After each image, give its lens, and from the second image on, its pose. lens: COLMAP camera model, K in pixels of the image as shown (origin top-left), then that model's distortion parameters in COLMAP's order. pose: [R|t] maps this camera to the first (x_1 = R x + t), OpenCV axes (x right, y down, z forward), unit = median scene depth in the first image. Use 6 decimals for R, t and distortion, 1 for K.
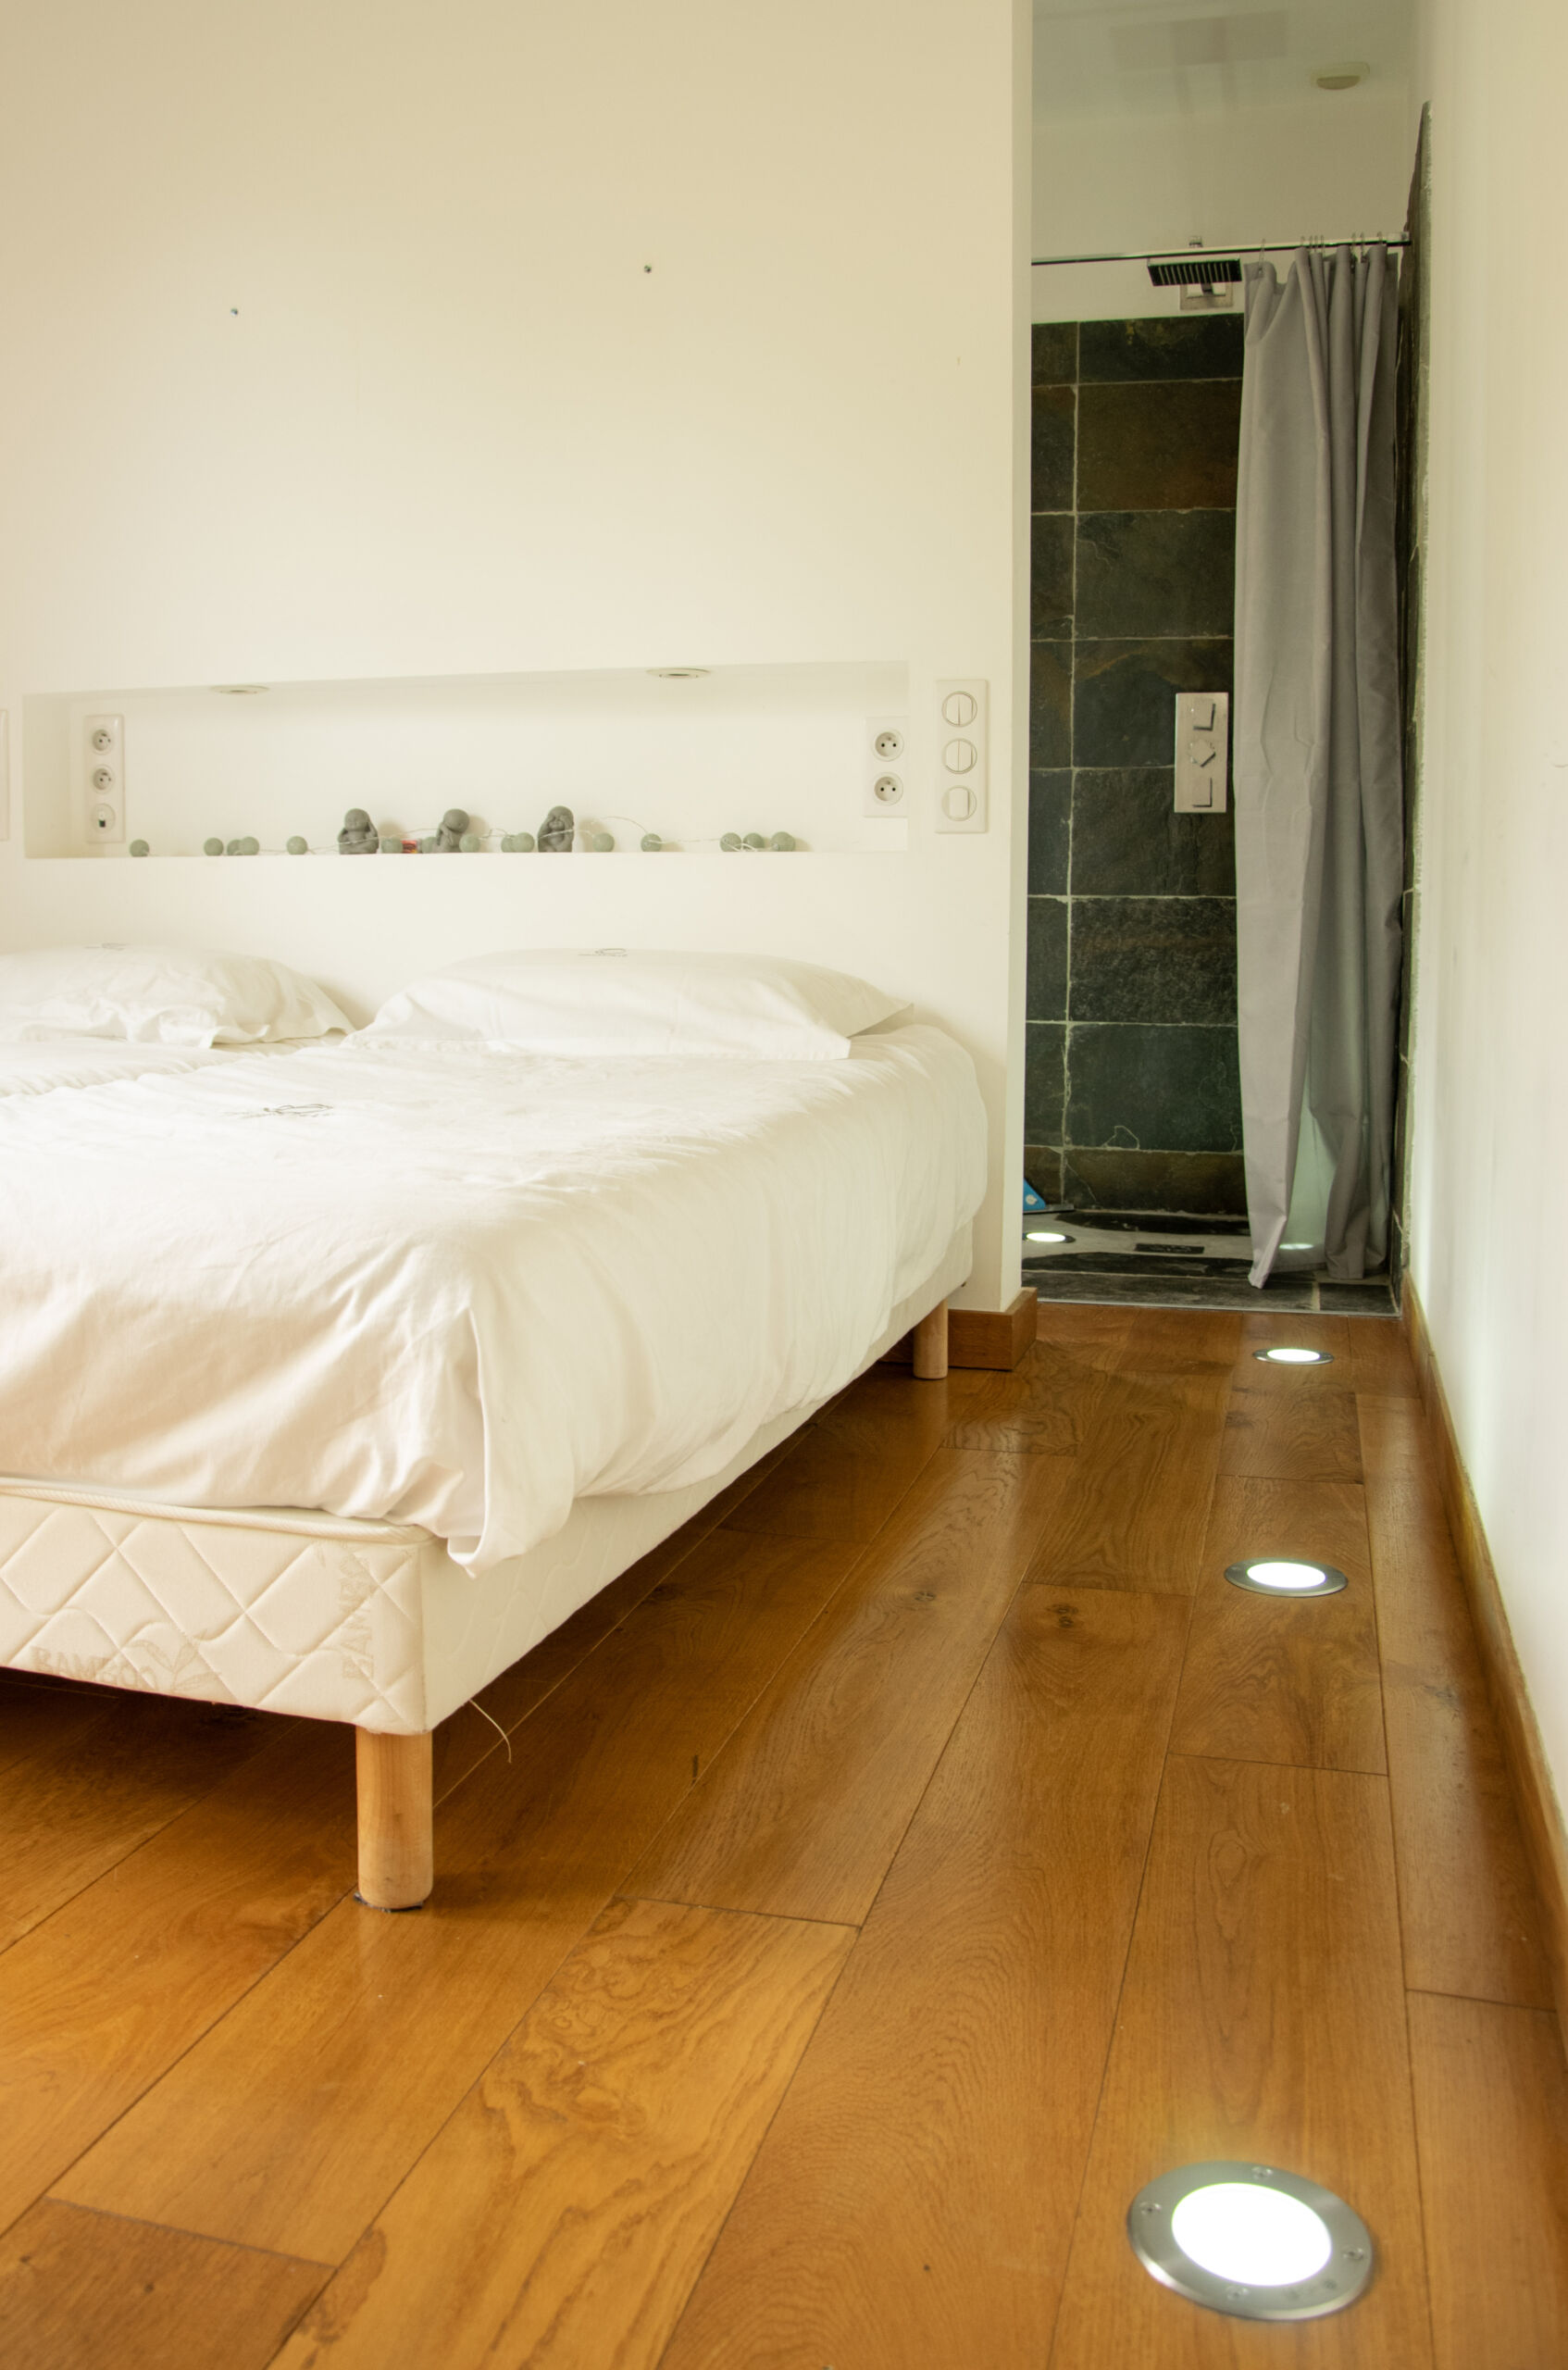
lens RADIAL K [[1961.5, 0, 784.0], [0, 1961.5, 1185.0], [0, 0, 1]] dist [-0.147097, 0.016746]
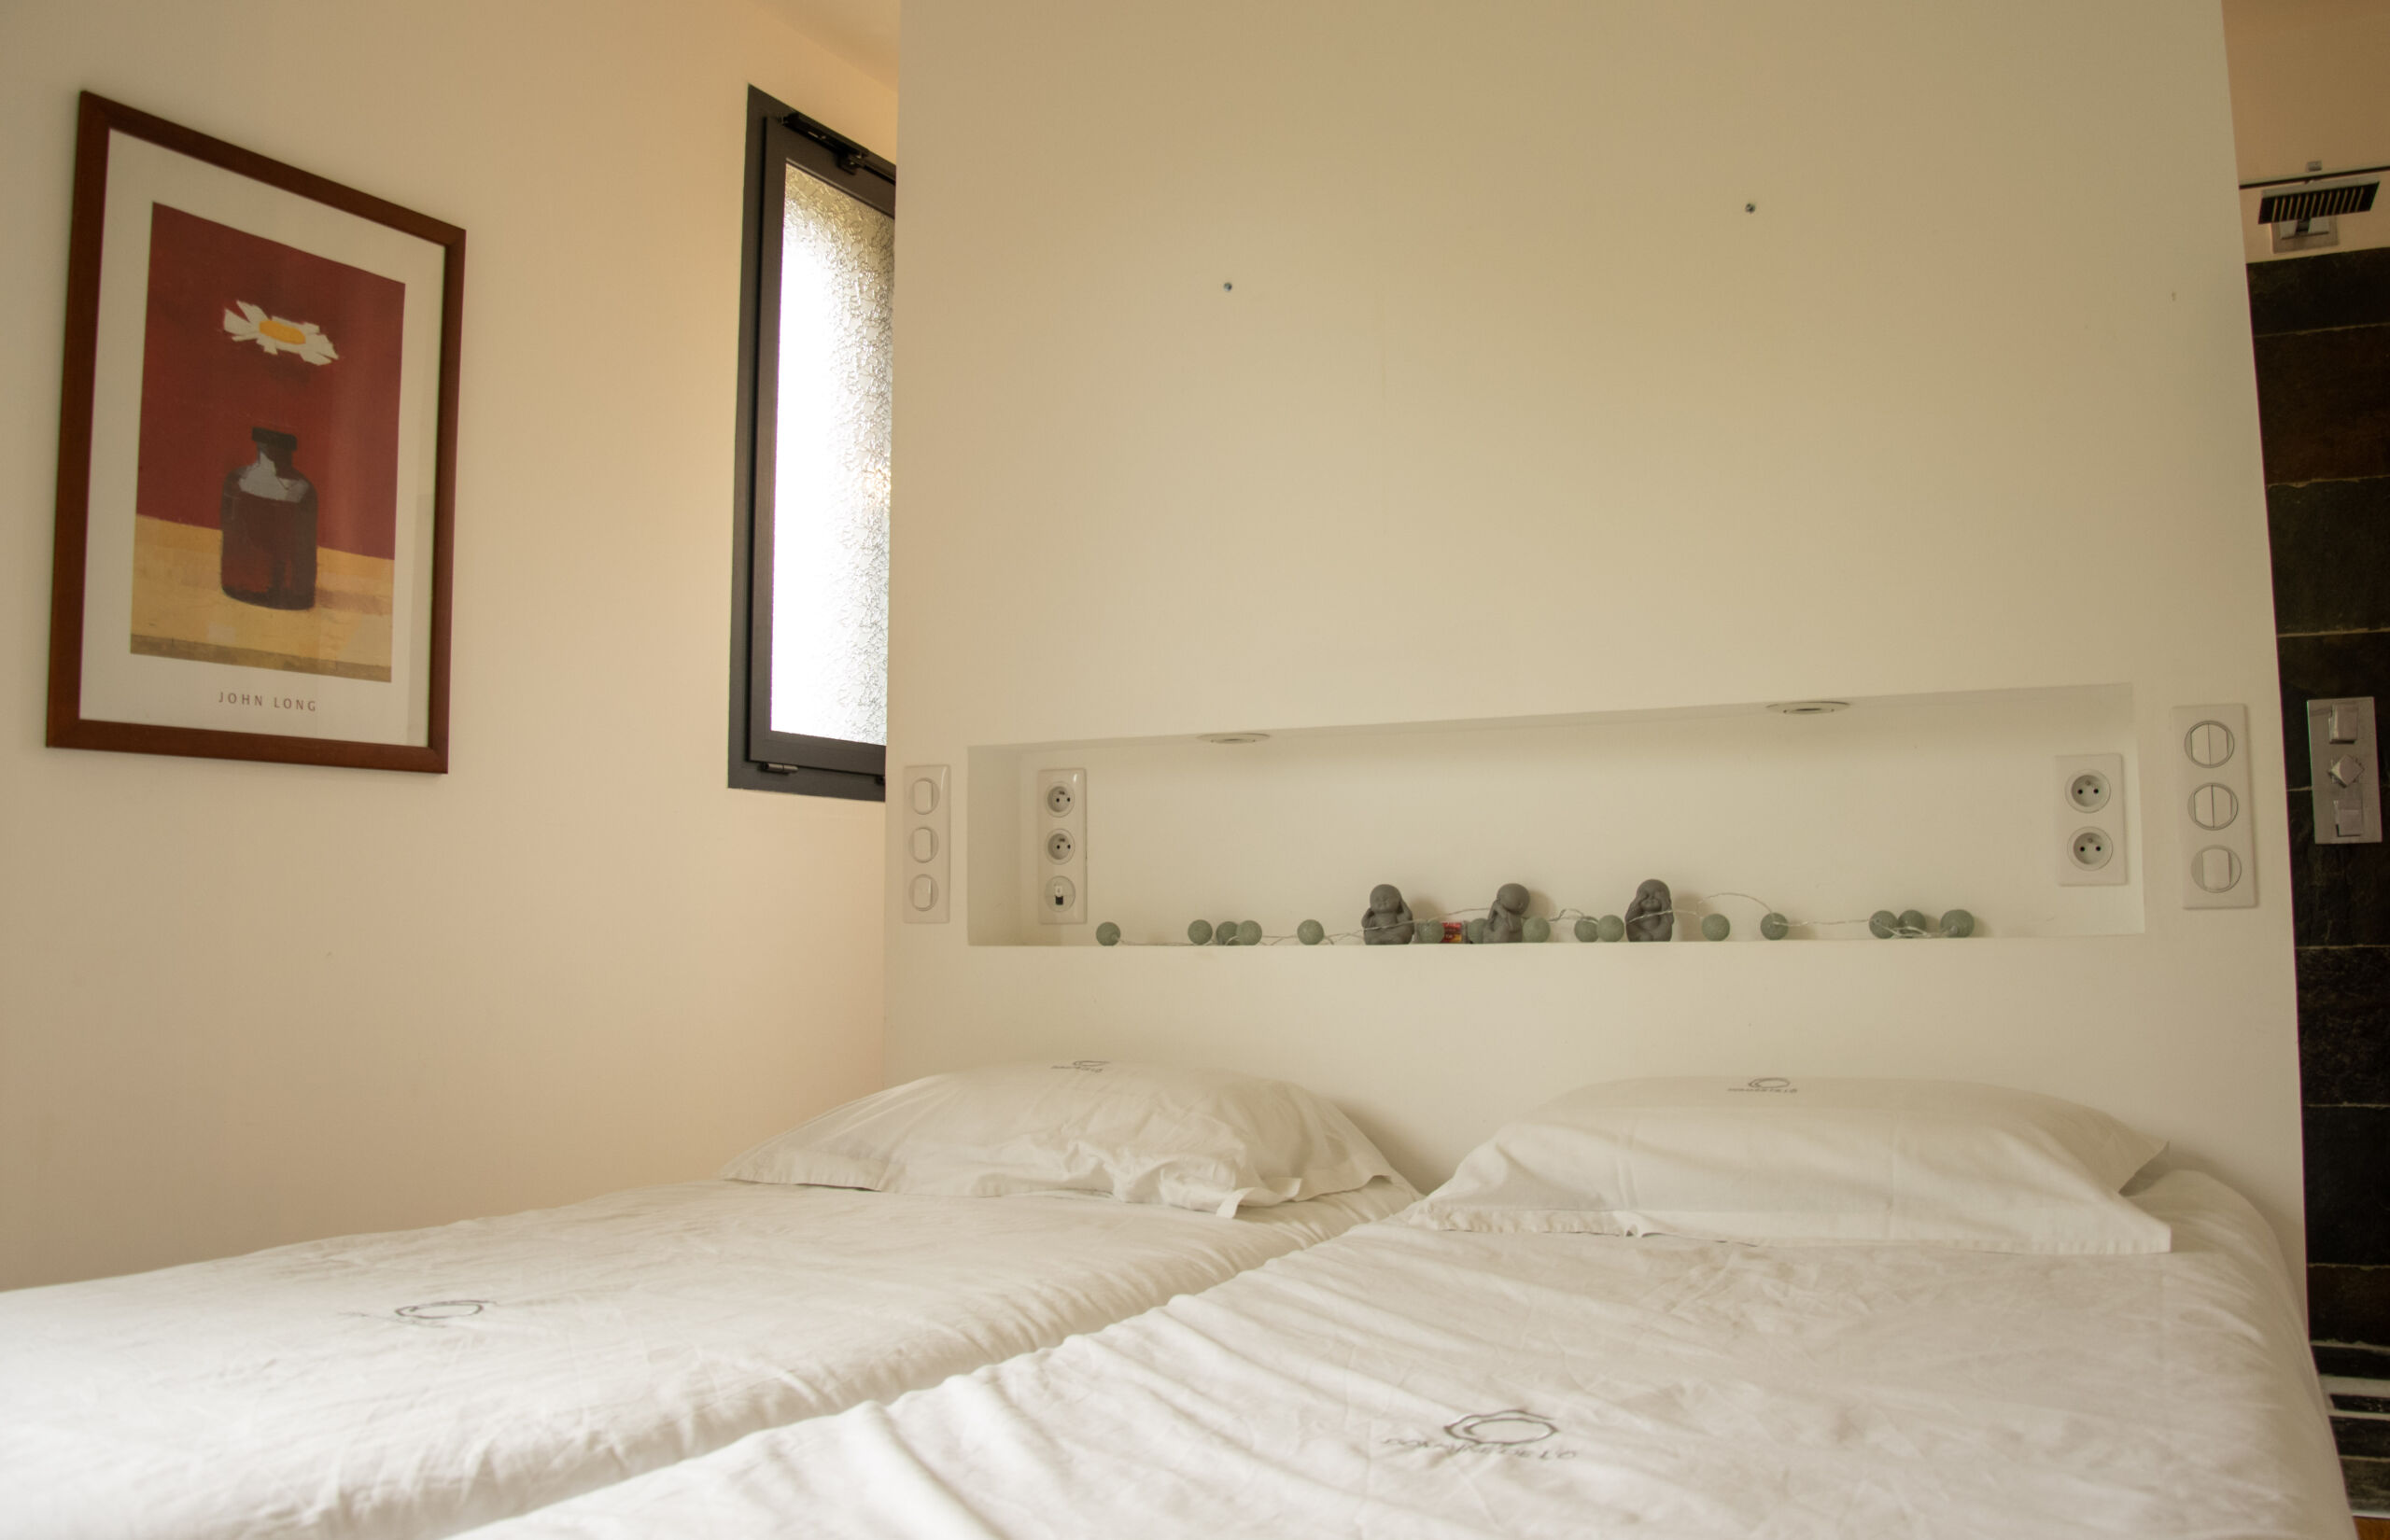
lens RADIAL K [[1942.2, 0, 1256.0], [0, 1942.2, 771.3], [0, 0, 1]] dist [-0.181716, 0.122811]
pose [[0.983876, -0.030752, -0.176188, -0.125874], [-0.007427, 0.977233, -0.212041, -0.067902], [0.178697, 0.209931, 0.961247, 0.208297]]
